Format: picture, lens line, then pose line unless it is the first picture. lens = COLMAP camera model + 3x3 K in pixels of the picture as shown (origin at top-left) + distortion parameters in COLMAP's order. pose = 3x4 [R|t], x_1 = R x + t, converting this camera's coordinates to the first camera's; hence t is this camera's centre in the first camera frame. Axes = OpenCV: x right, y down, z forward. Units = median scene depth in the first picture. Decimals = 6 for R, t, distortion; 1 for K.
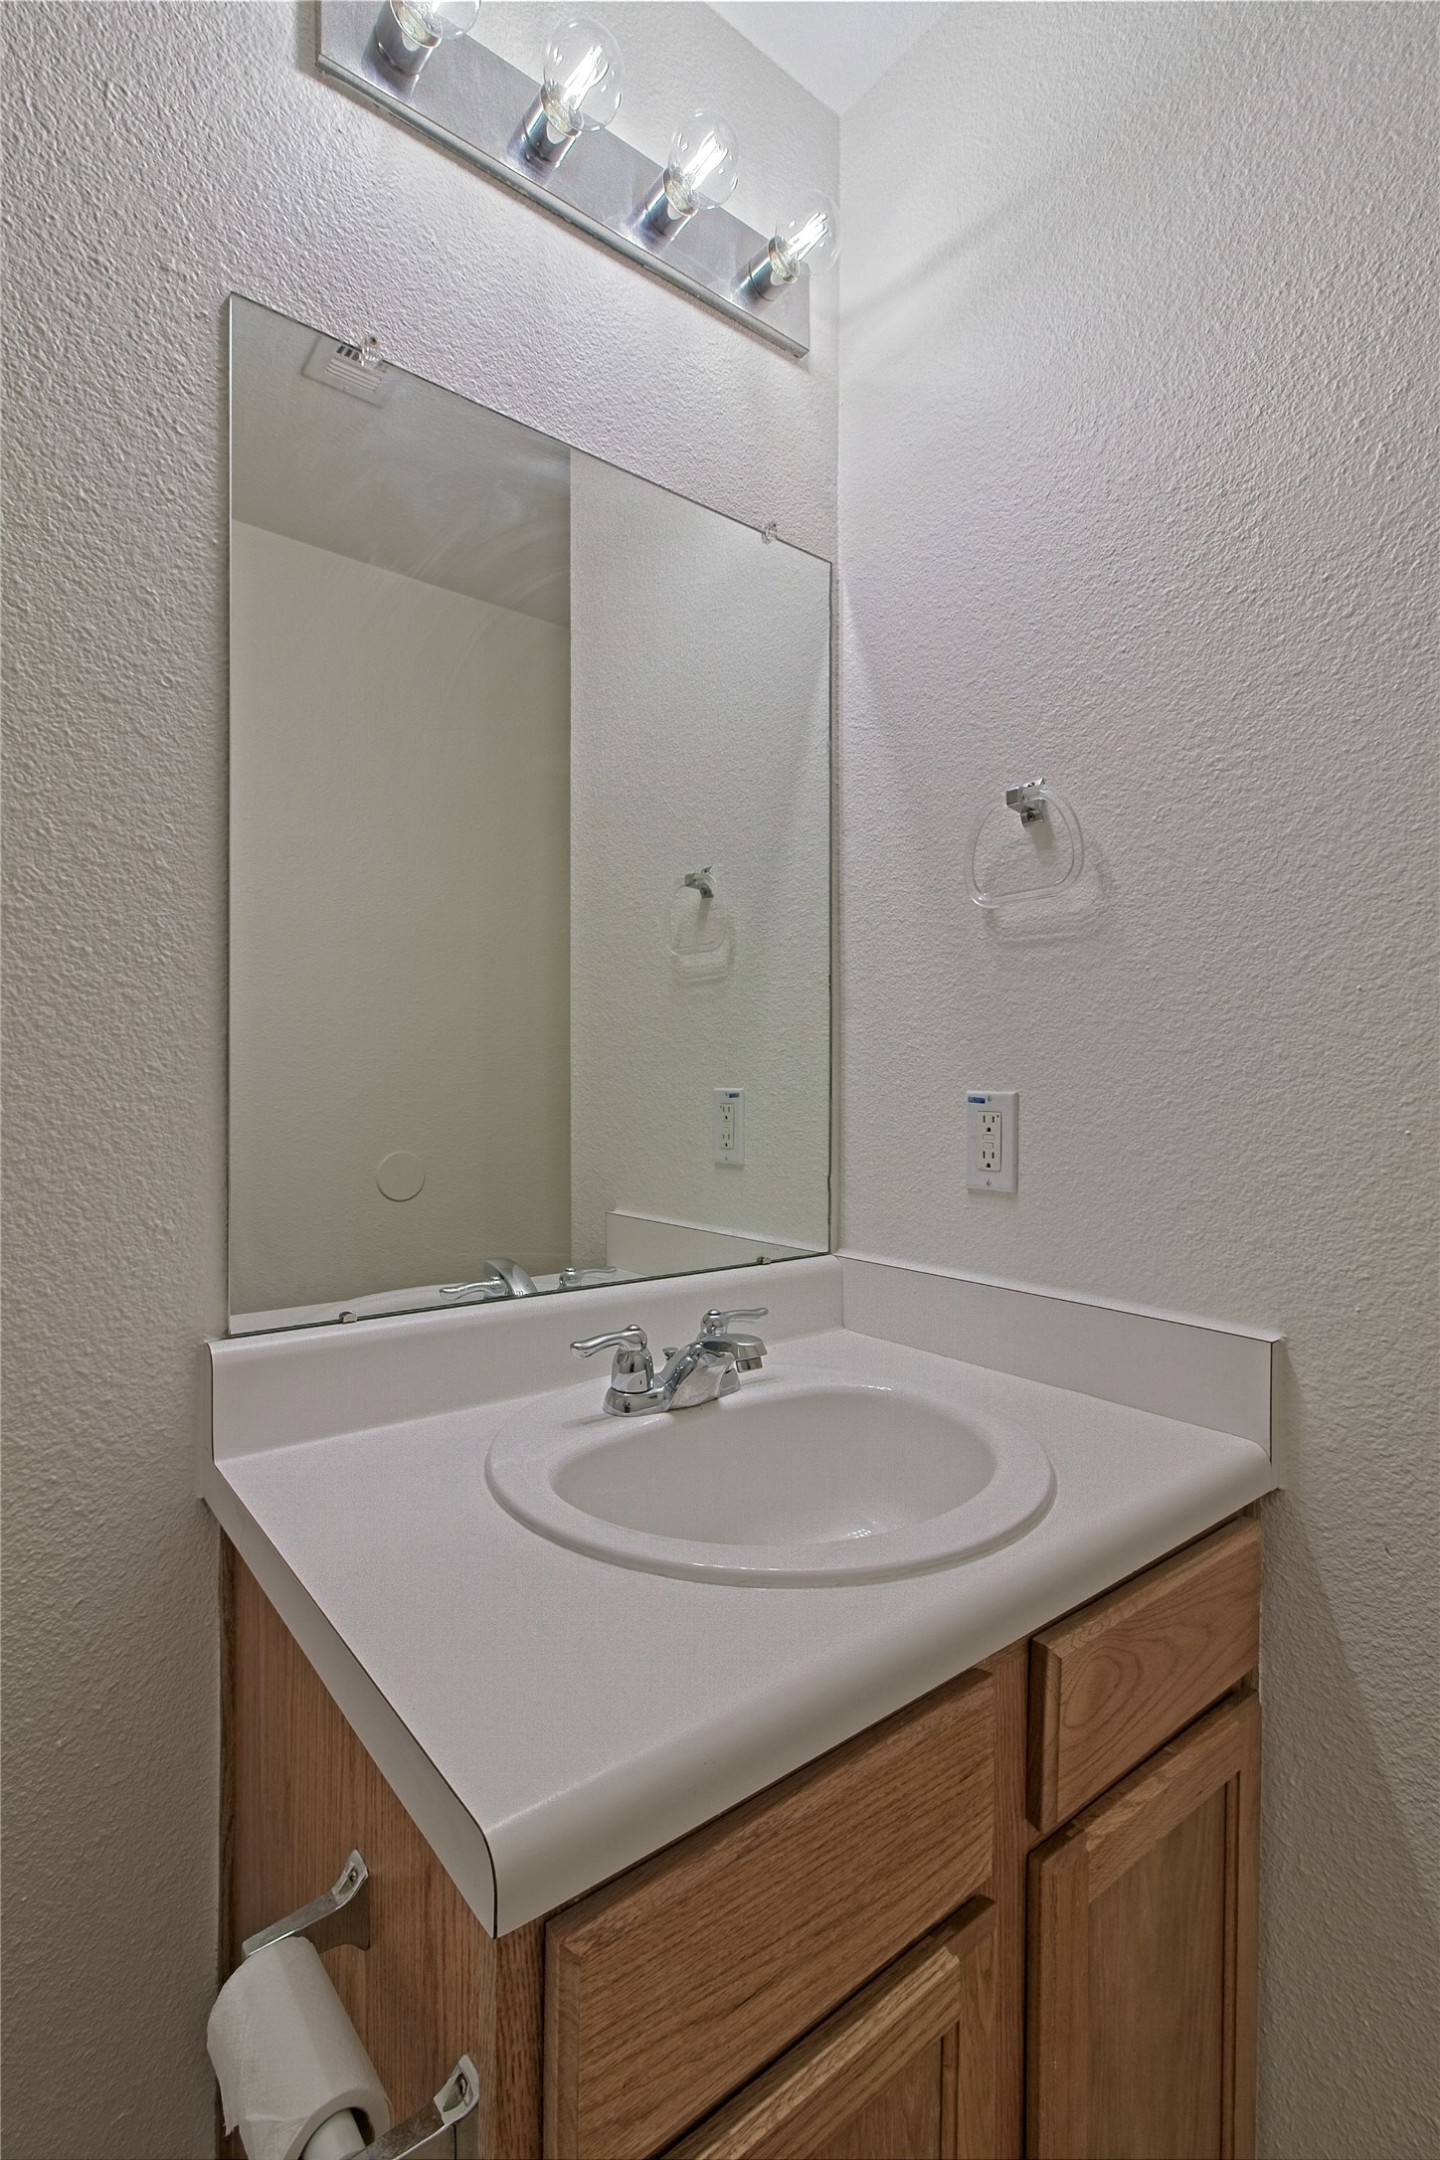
lens RADIAL K [[1002.1, 0, 731.0], [0, 1002.1, 1088.8], [0, 0, 1]] dist [-0.004243, 0.003612]
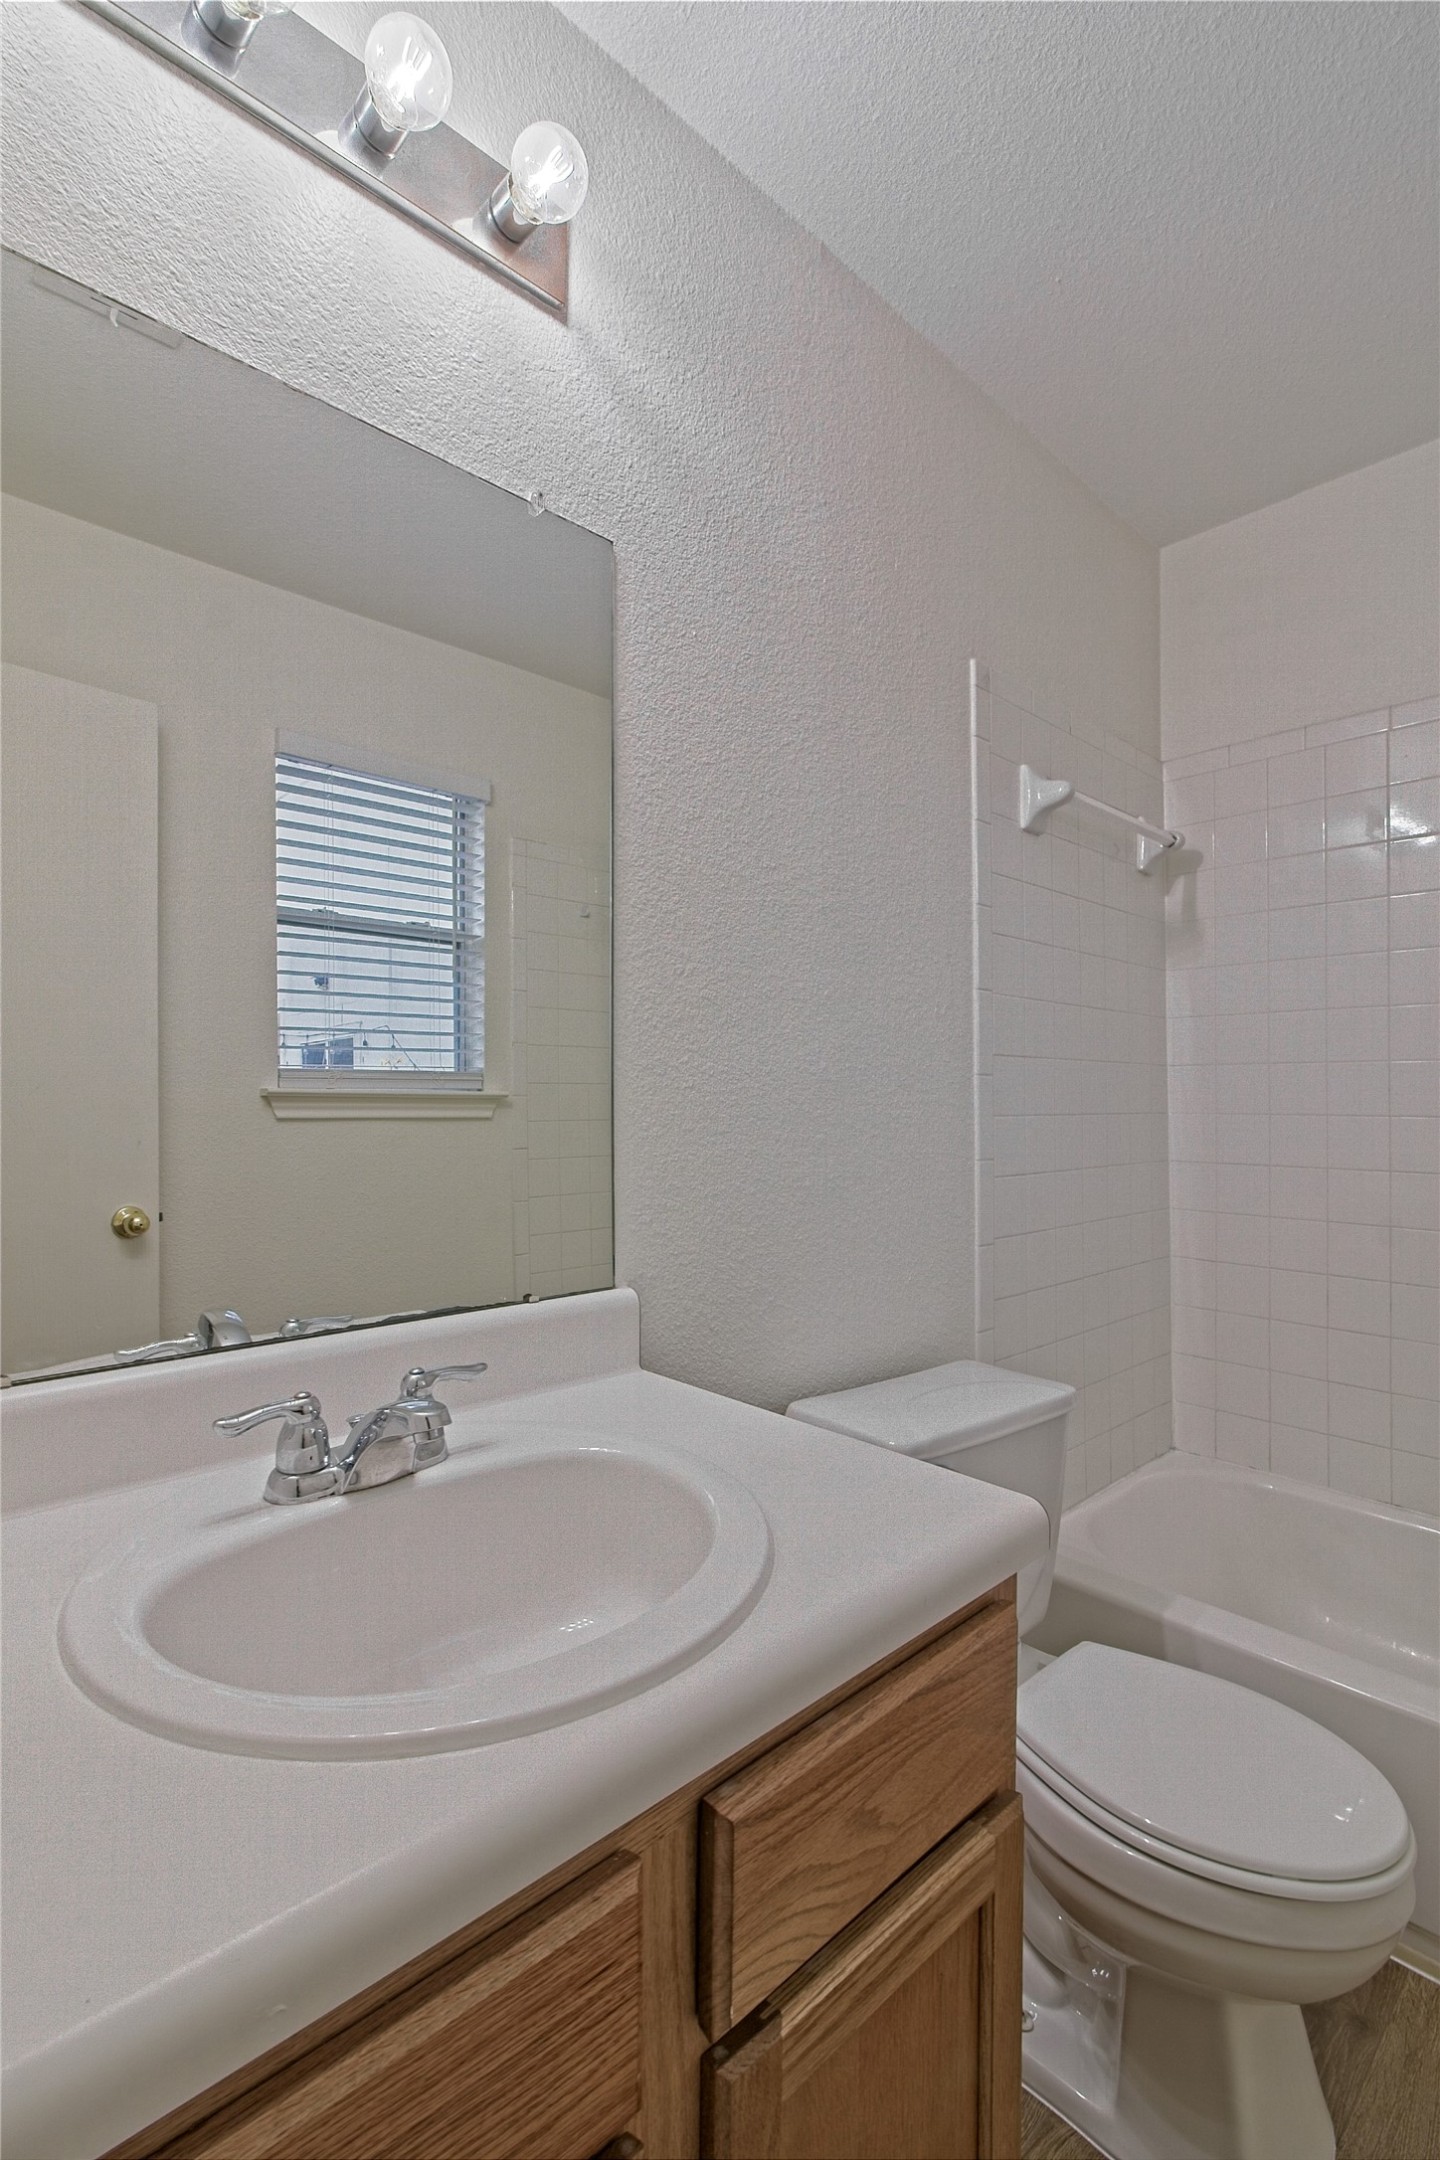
lens RADIAL K [[1002.1, 0, 707.2], [0, 1002.1, 1077.8], [0, 0, 1]] dist [-0.004243, 0.003612]
pose [[0.995507, -0.005197, 0.094540, 0.161124], [0.007656, 0.999641, -0.025666, -0.002516], [-0.094373, 0.026275, 0.995190, 0.127165]]
